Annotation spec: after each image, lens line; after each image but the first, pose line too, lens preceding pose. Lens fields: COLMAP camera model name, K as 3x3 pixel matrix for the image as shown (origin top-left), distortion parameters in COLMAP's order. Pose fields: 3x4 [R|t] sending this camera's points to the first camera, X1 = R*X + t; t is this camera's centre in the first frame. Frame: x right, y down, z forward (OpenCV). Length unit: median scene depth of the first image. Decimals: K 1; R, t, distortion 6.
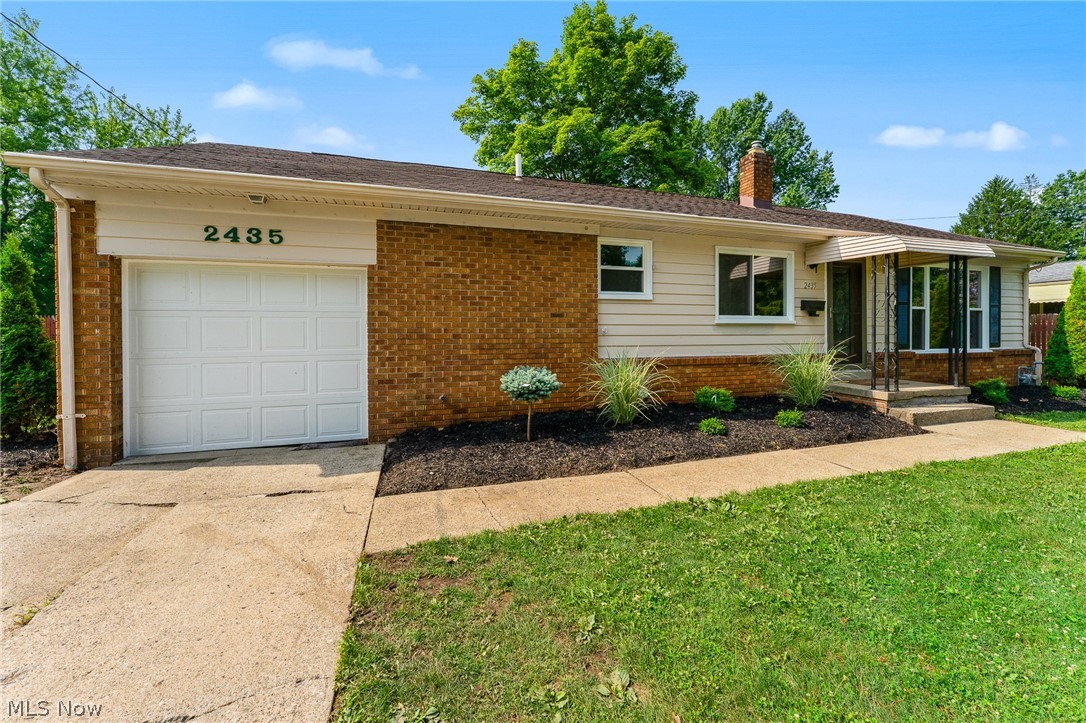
lens RADIAL K [[439.4, 0, 541.2], [0, 439.4, 336.5], [0, 0, 1]] dist [0.000460, 0.000902]
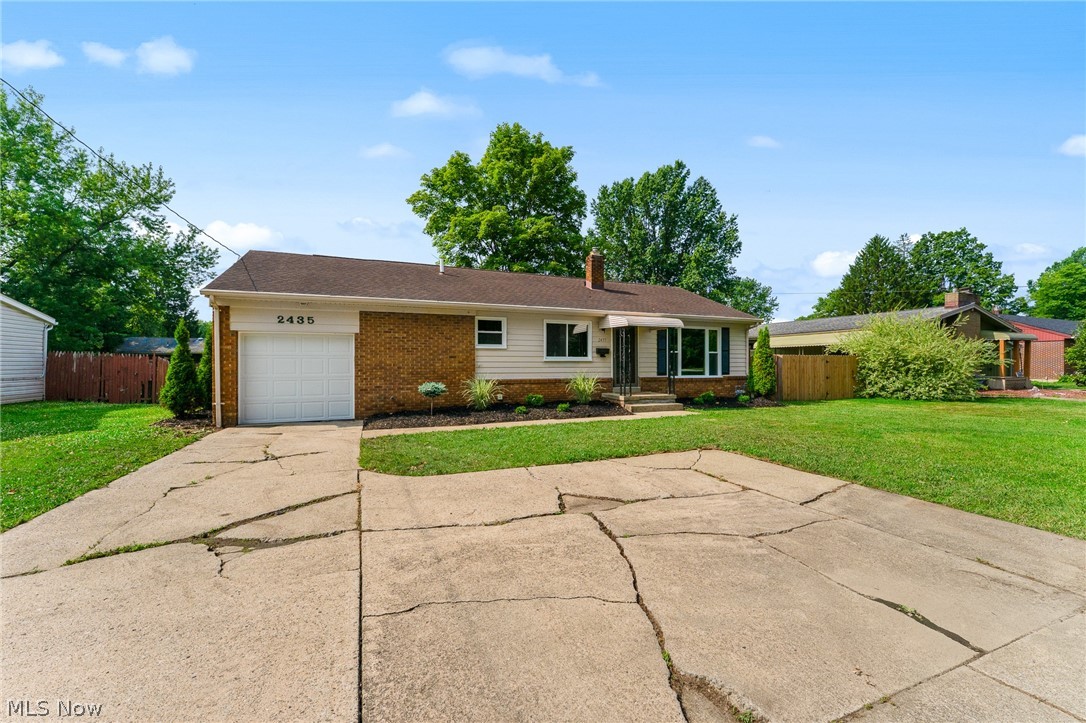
lens RADIAL K [[439.4, 0, 542.1], [0, 439.4, 365.0], [0, 0, 1]] dist [0.000460, 0.000902]
pose [[0.996402, 0.002115, 0.084724, 0.286699], [-0.001380, 0.999961, -0.008729, 0.003287], [-0.084739, 0.008581, 0.996366, -1.054803]]
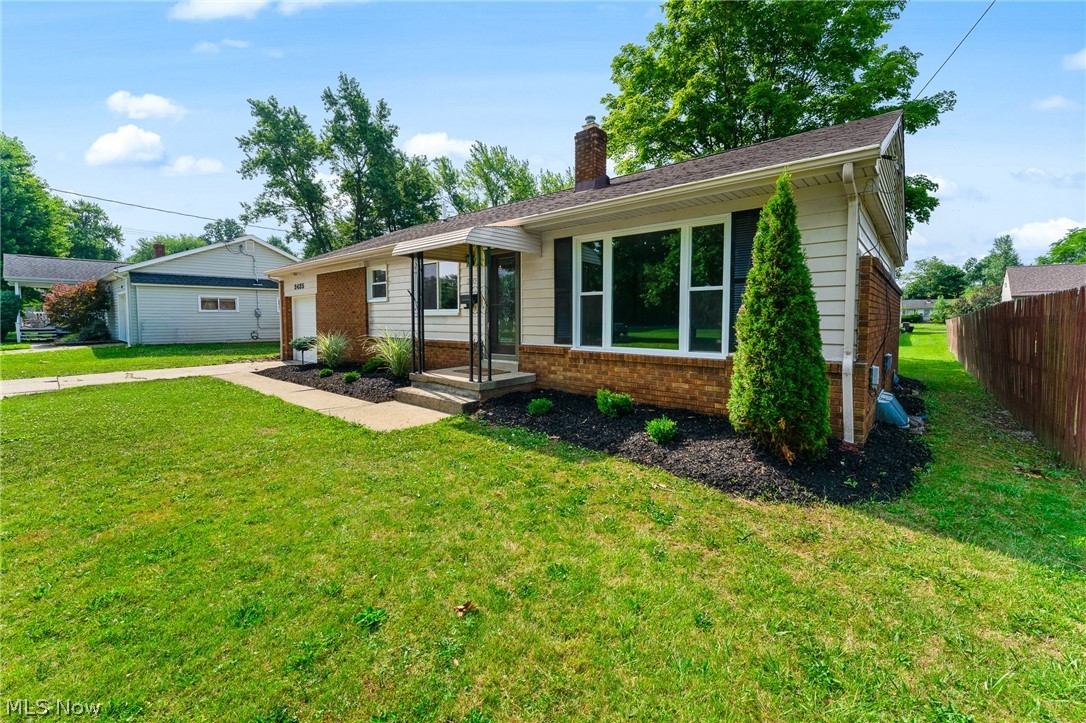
lens RADIAL K [[439.4, 0, 551.8], [0, 439.4, 342.4], [0, 0, 1]] dist [0.000460, 0.000902]
pose [[0.512689, 0.048872, -0.857182, 2.277710], [-0.010316, 0.998657, 0.050768, -0.024857], [0.858513, -0.017185, 0.512504, 0.805055]]
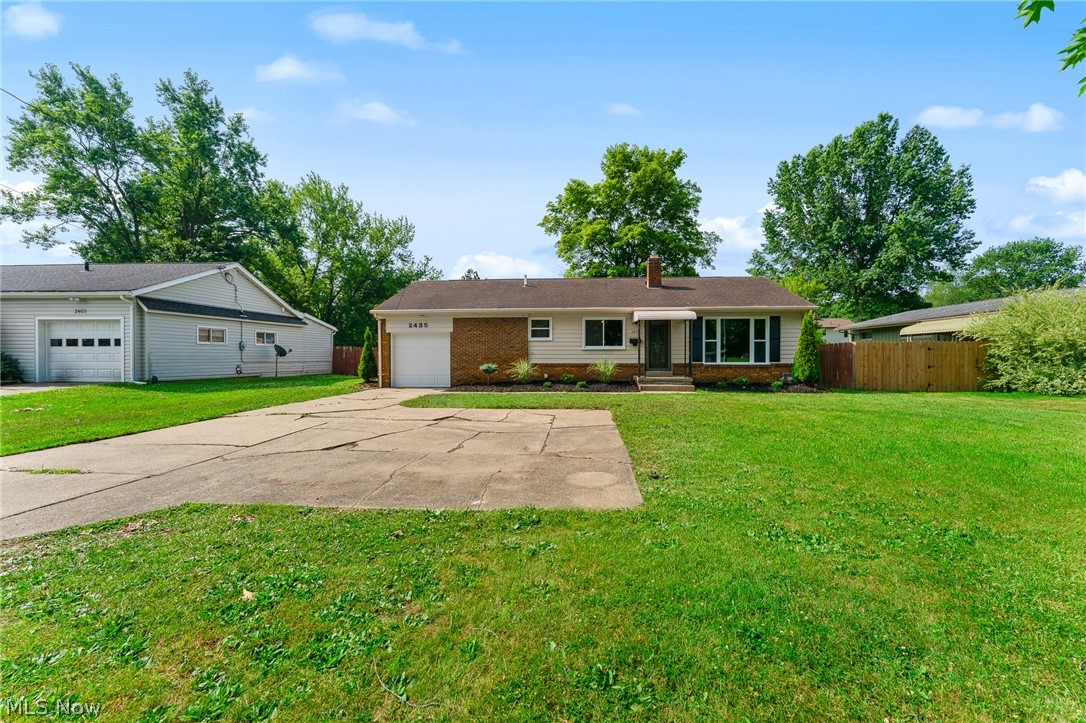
lens RADIAL K [[439.4, 0, 545.4], [0, 439.4, 358.5], [0, 0, 1]] dist [0.000460, 0.000902]
pose [[0.925319, 0.004534, -0.379162, 1.388916], [-0.006019, 0.999978, -0.002733, 0.033632], [0.379142, 0.004811, 0.925326, -1.620753]]
